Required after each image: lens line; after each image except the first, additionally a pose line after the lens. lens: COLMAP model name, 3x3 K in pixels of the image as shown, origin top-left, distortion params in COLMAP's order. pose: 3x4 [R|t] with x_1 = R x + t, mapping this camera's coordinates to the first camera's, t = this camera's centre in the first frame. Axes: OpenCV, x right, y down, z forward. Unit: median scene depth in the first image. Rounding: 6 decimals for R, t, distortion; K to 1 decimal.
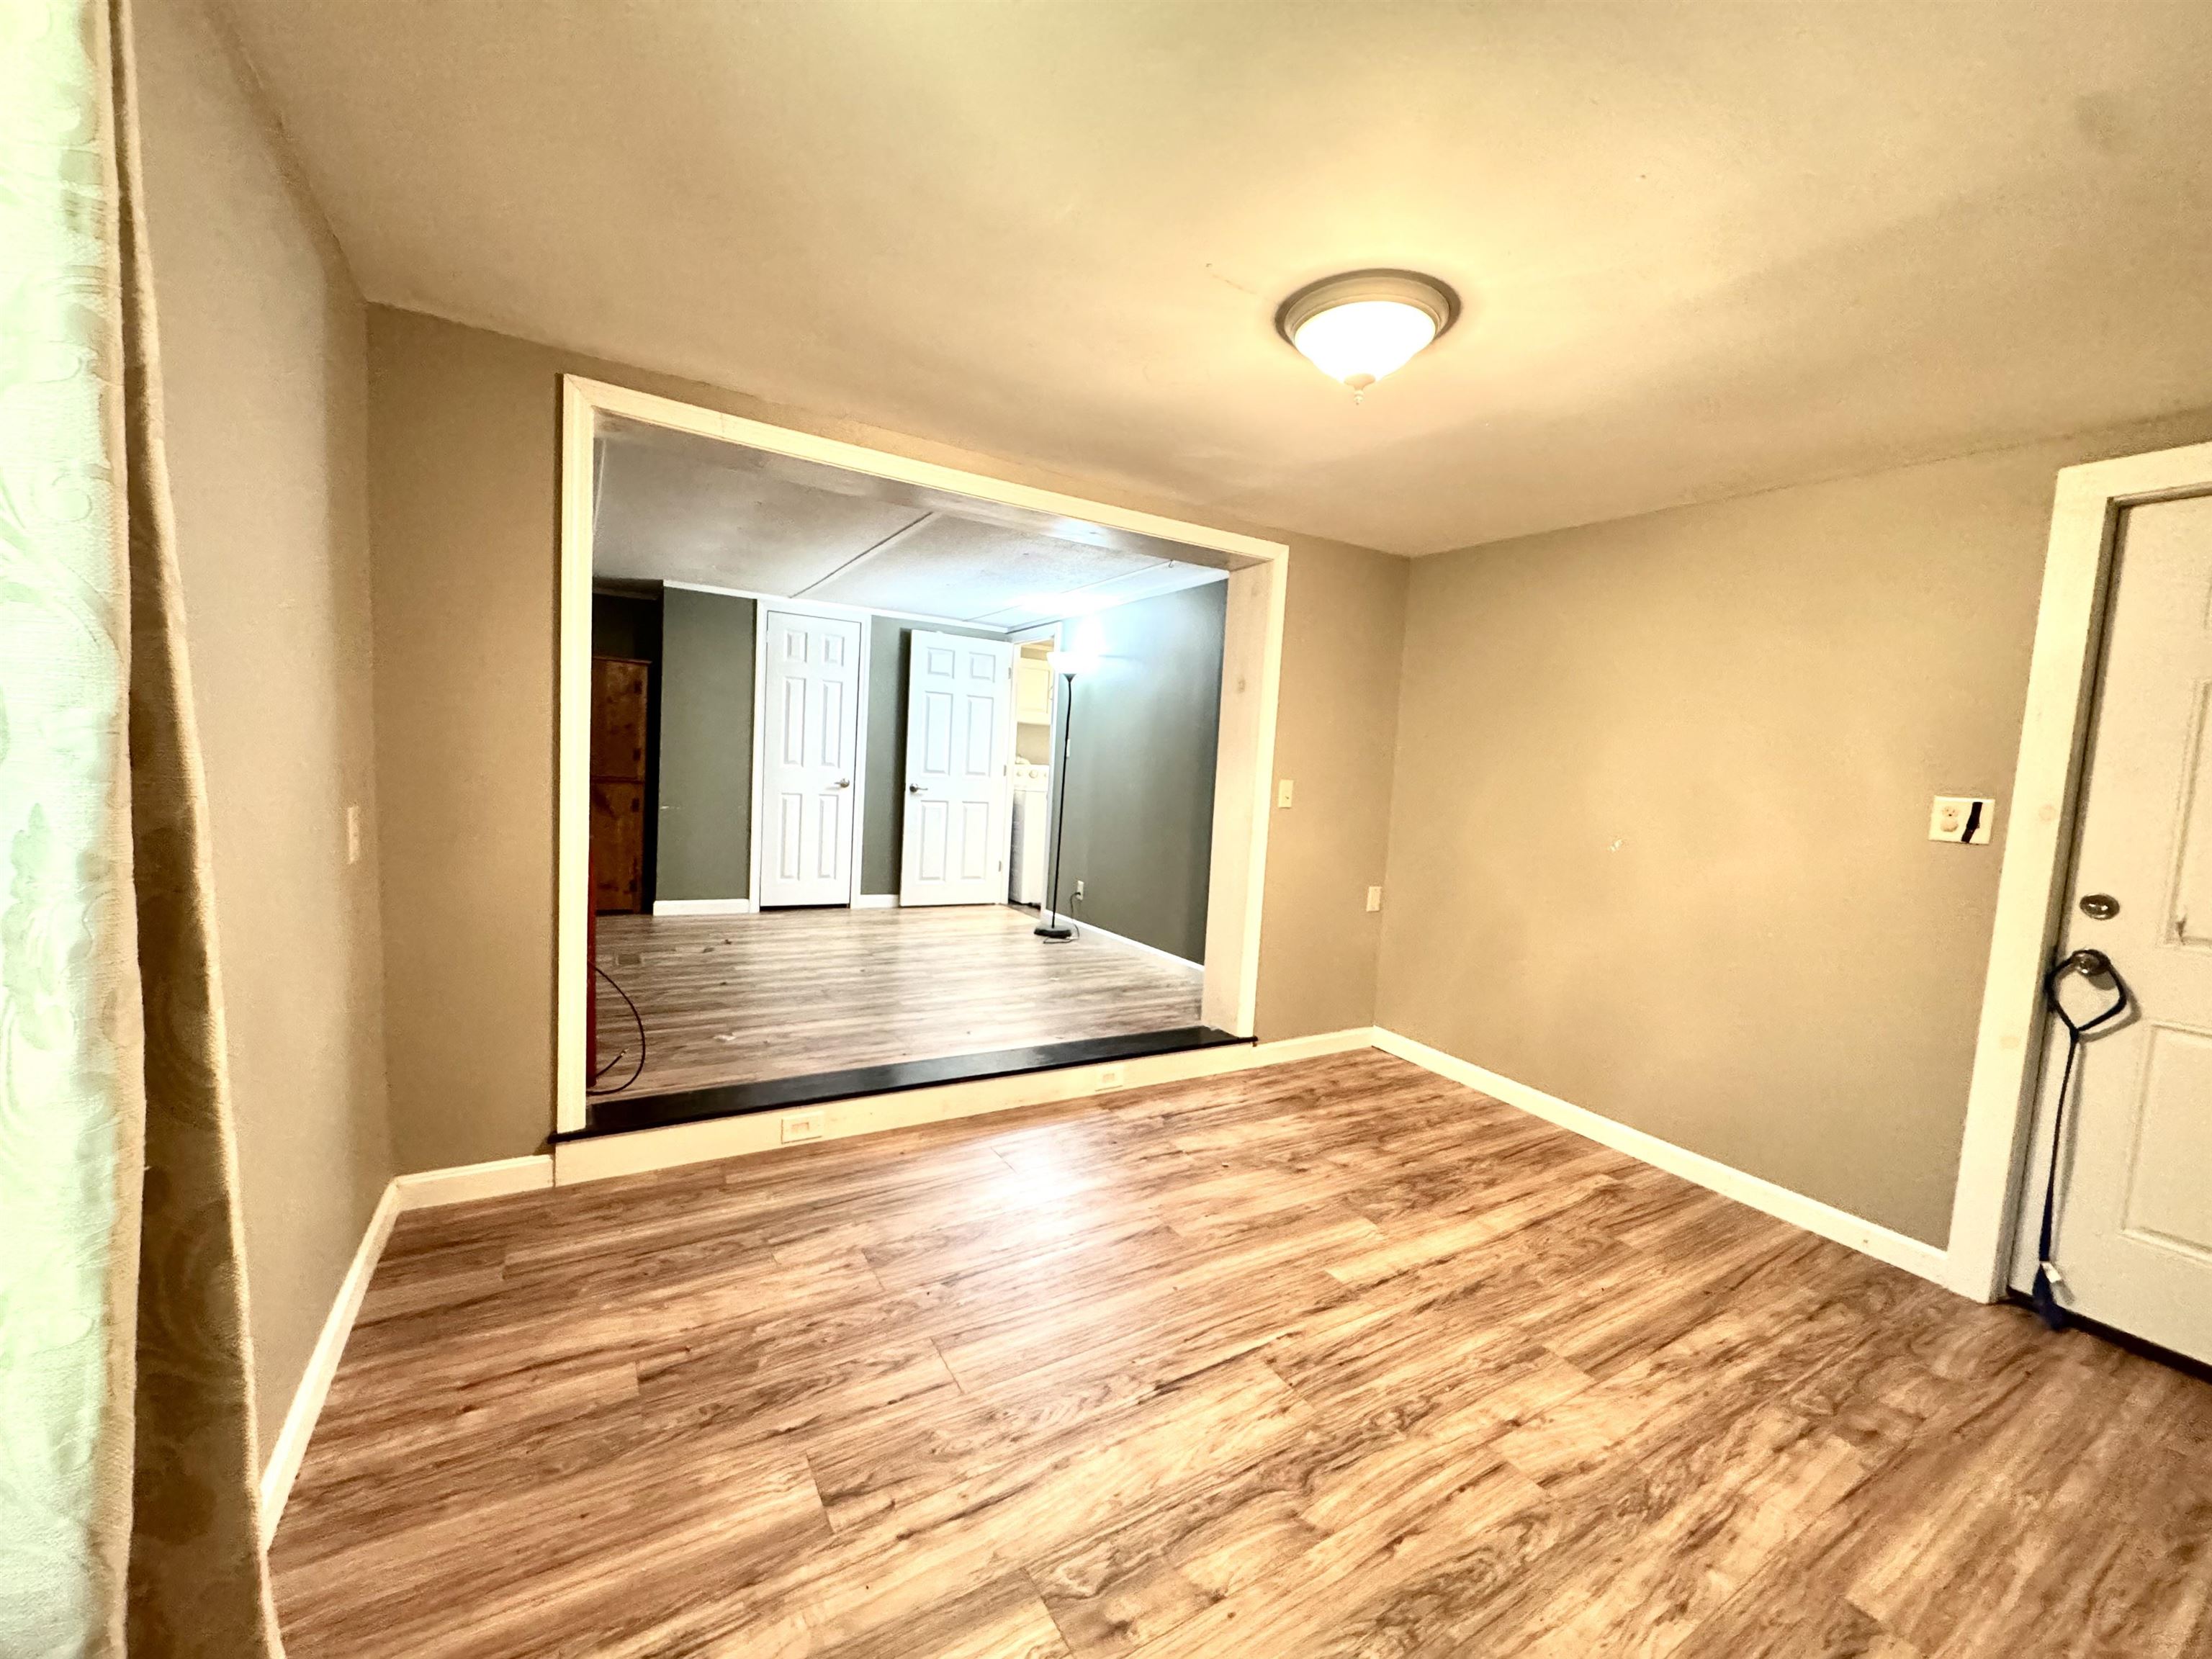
lens RADIAL K [[882.2, 0, 1106.4], [0, 882.2, 827.0], [0, 0, 1]] dist [-0.002891, 0.000423]
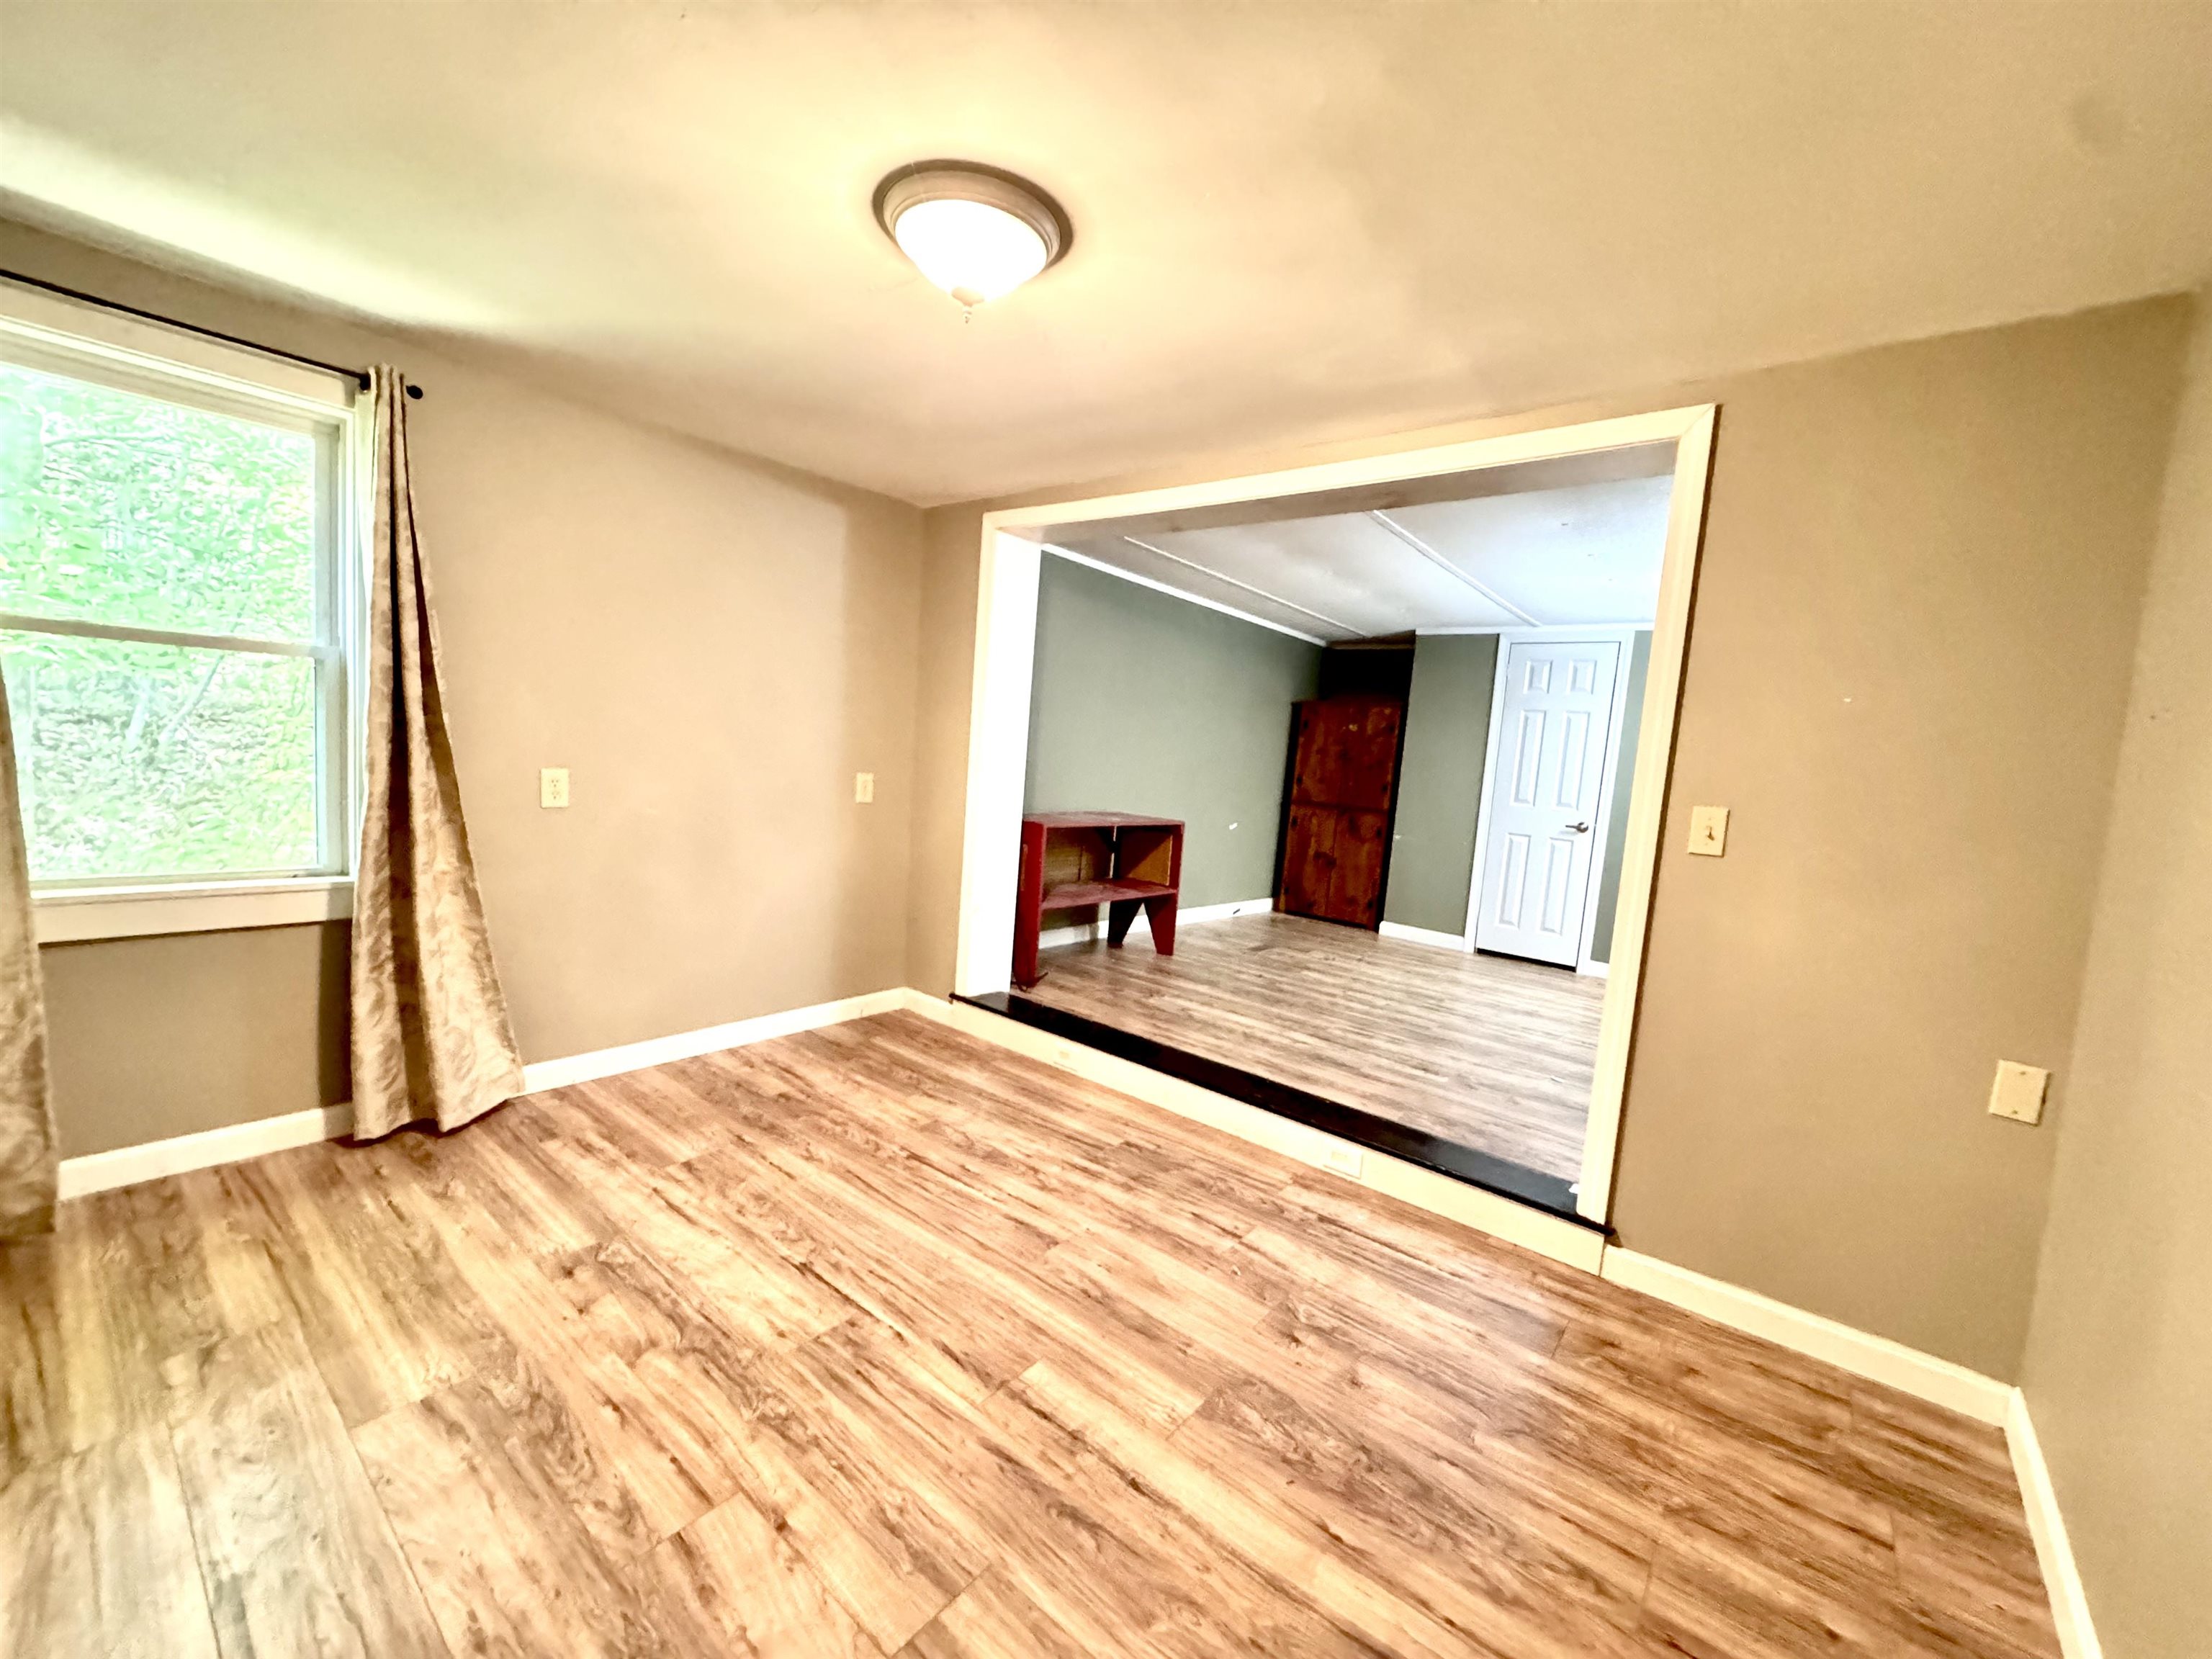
lens RADIAL K [[882.2, 0, 1103.9], [0, 882.2, 825.2], [0, 0, 1]] dist [-0.002891, 0.000423]
pose [[0.338865, 0.049227, -0.939546, 0.940186], [-0.127581, 0.991810, 0.005951, 0.007825], [0.932145, 0.117852, 0.342370, 0.682334]]
